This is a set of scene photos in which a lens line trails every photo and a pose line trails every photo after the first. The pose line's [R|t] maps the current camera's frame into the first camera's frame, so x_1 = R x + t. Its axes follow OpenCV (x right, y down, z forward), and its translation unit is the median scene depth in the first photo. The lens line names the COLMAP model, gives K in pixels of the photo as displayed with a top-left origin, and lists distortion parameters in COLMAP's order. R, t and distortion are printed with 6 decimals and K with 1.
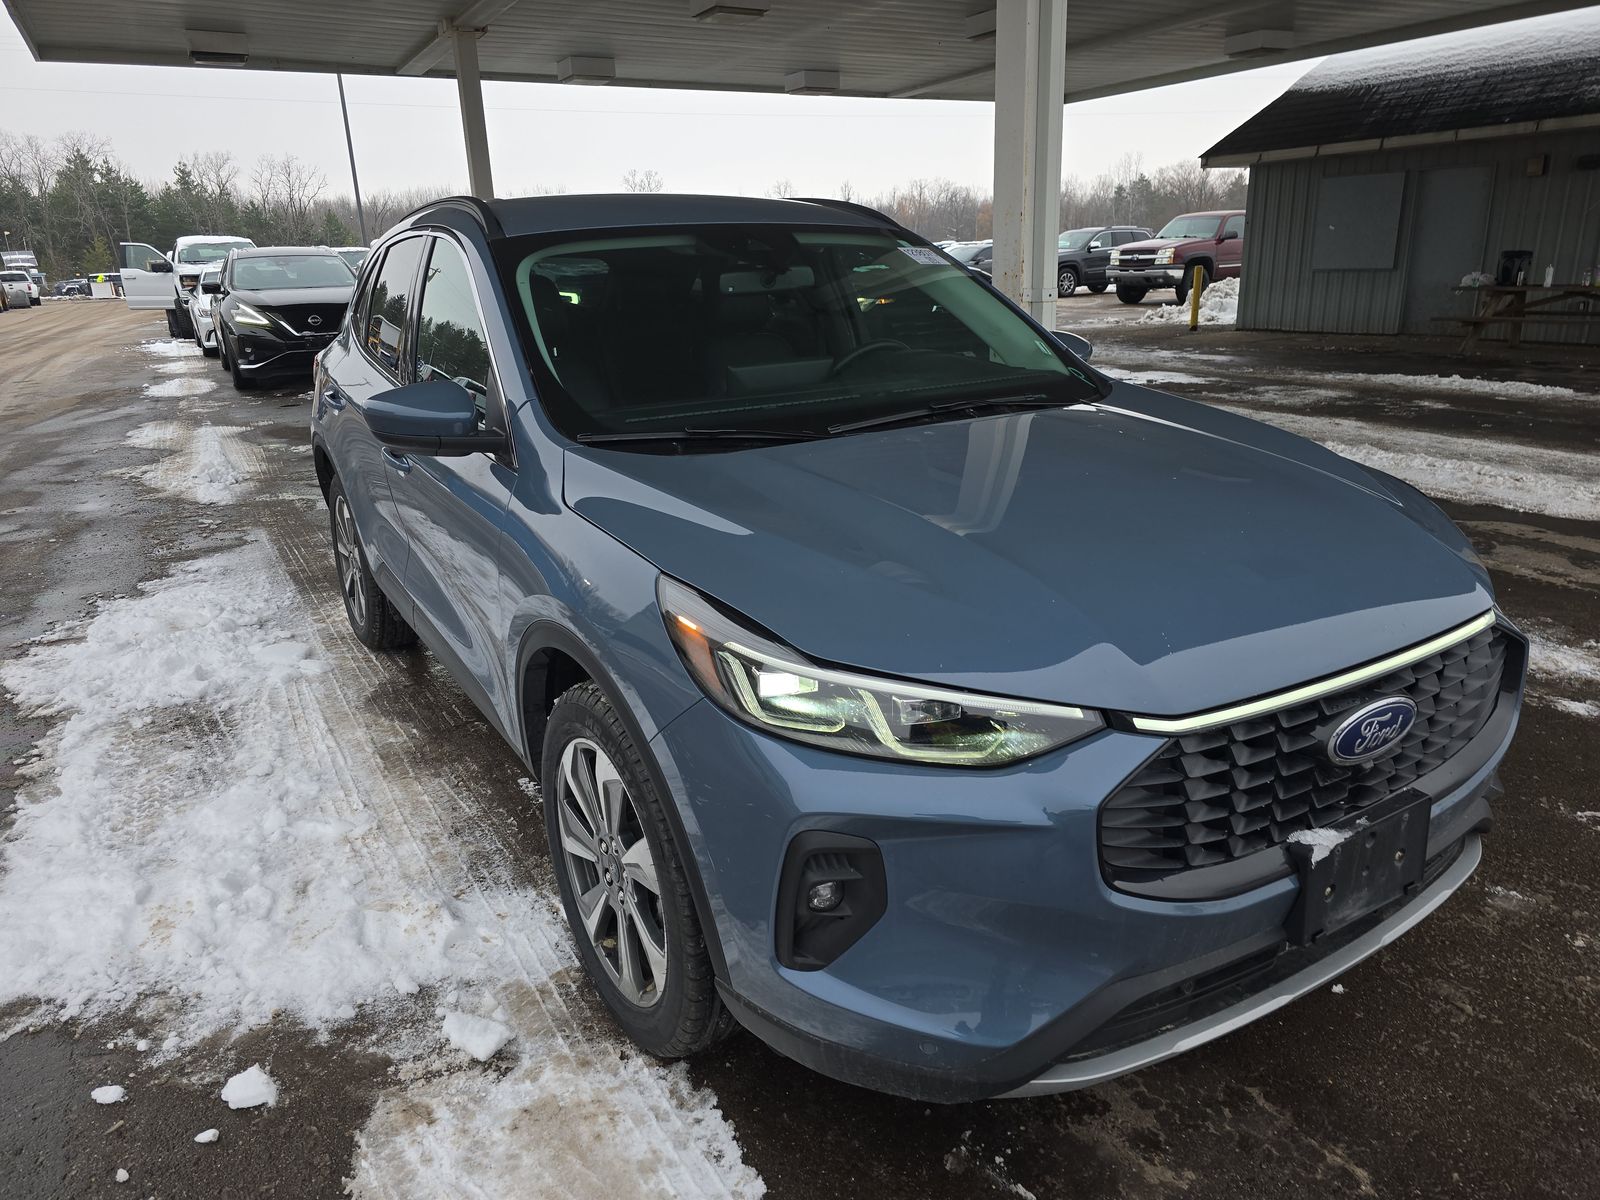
lens RADIAL K [[1090.5, 0, 807.6], [0, 1090.5, 602.2], [0, 0, 1]] dist [0.045375, -0.042978]
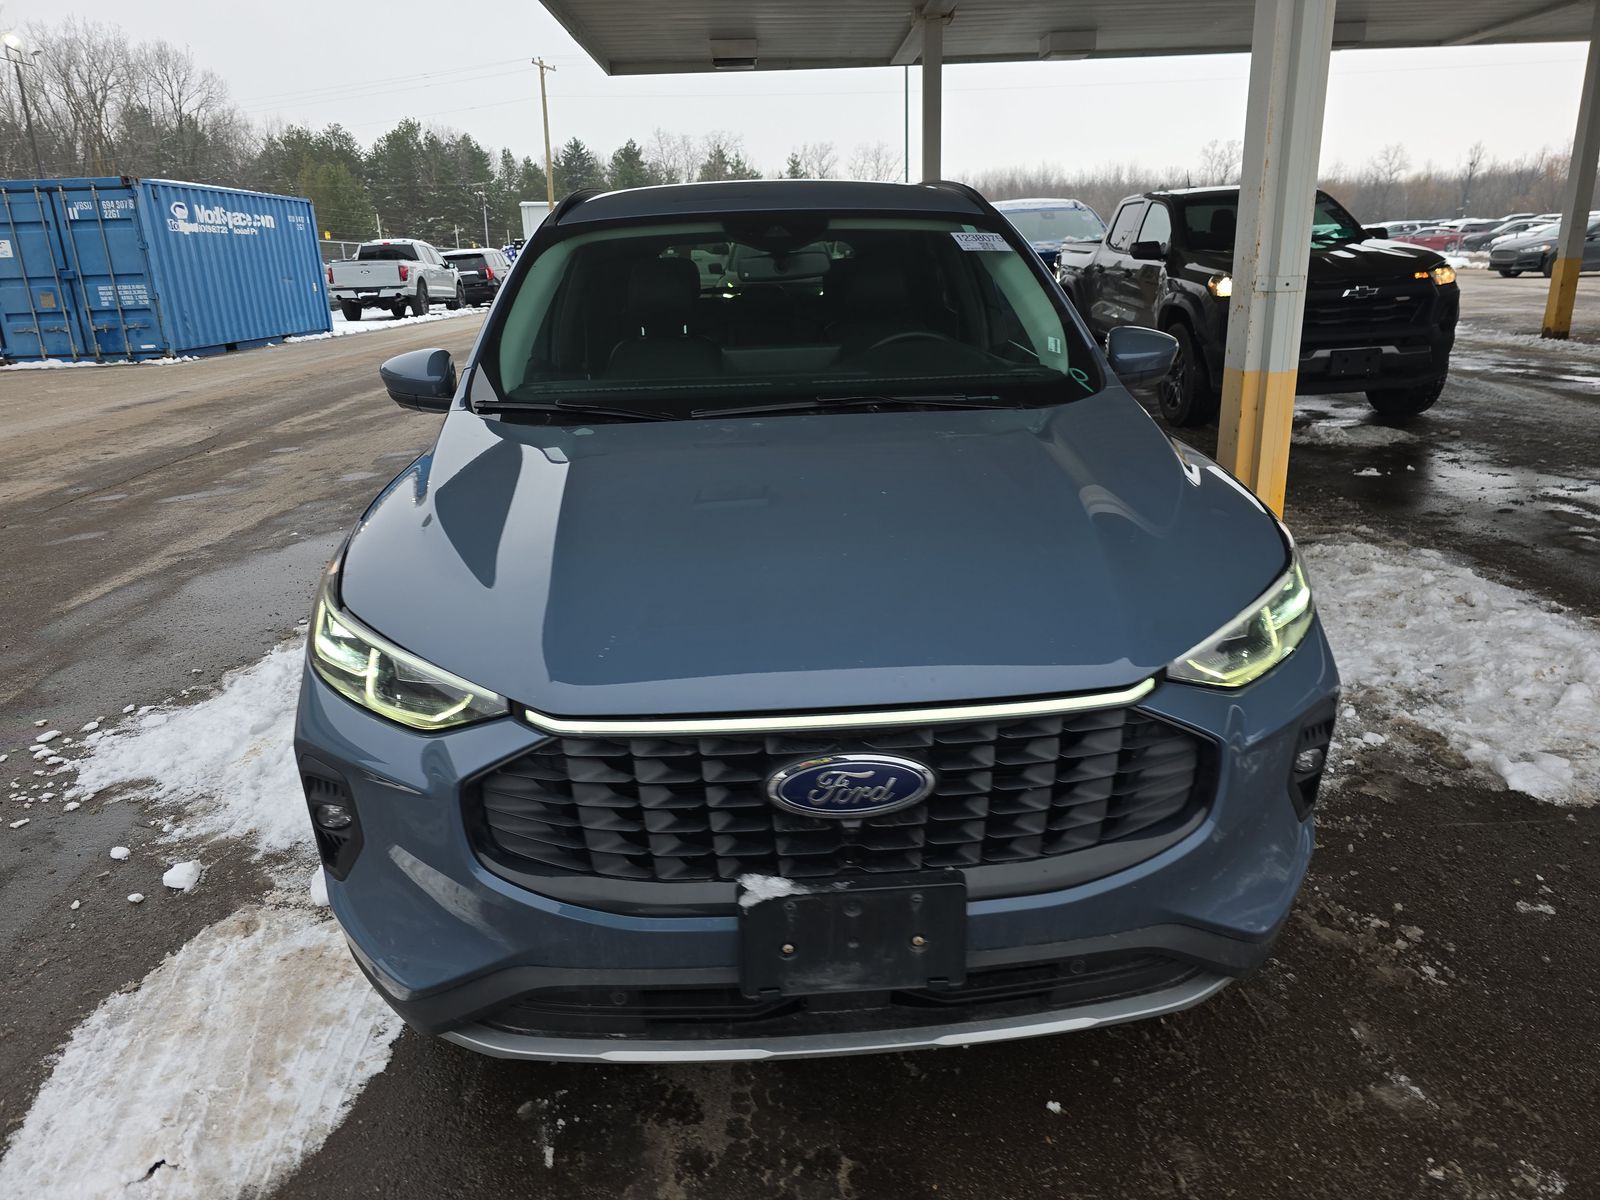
lens RADIAL K [[1090.5, 0, 806.1], [0, 1090.5, 600.7], [0, 0, 1]] dist [0.045375, -0.042978]
pose [[0.877698, 0.148961, -0.455475, 0.468515], [-0.140883, 0.988667, 0.051858, -0.039484], [0.458038, 0.018653, 0.888737, 0.106069]]
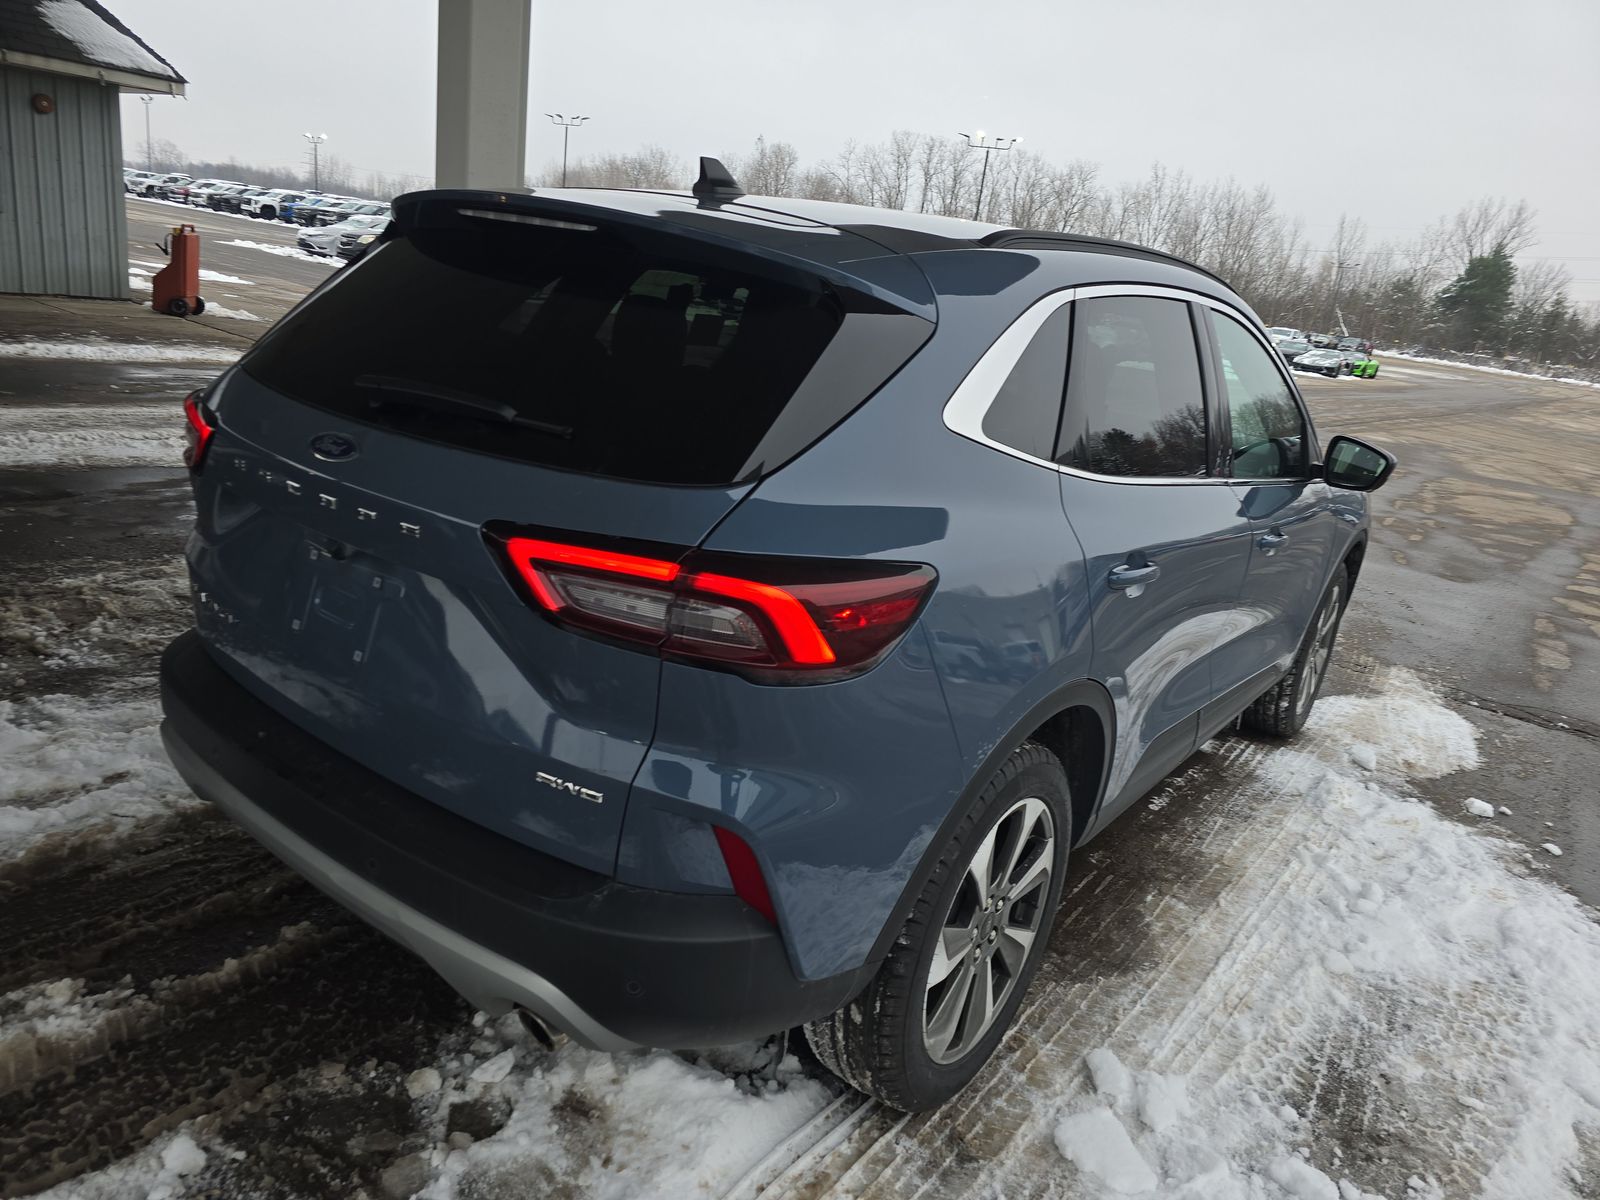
lens RADIAL K [[1090.5, 0, 805.0], [0, 1090.5, 591.0], [0, 0, 1]] dist [0.045375, -0.042978]
pose [[-0.371441, -0.284777, 0.883705, -1.084437], [0.171183, 0.914477, 0.366646, -0.516696], [-0.912539, 0.287462, -0.290925, 1.651462]]
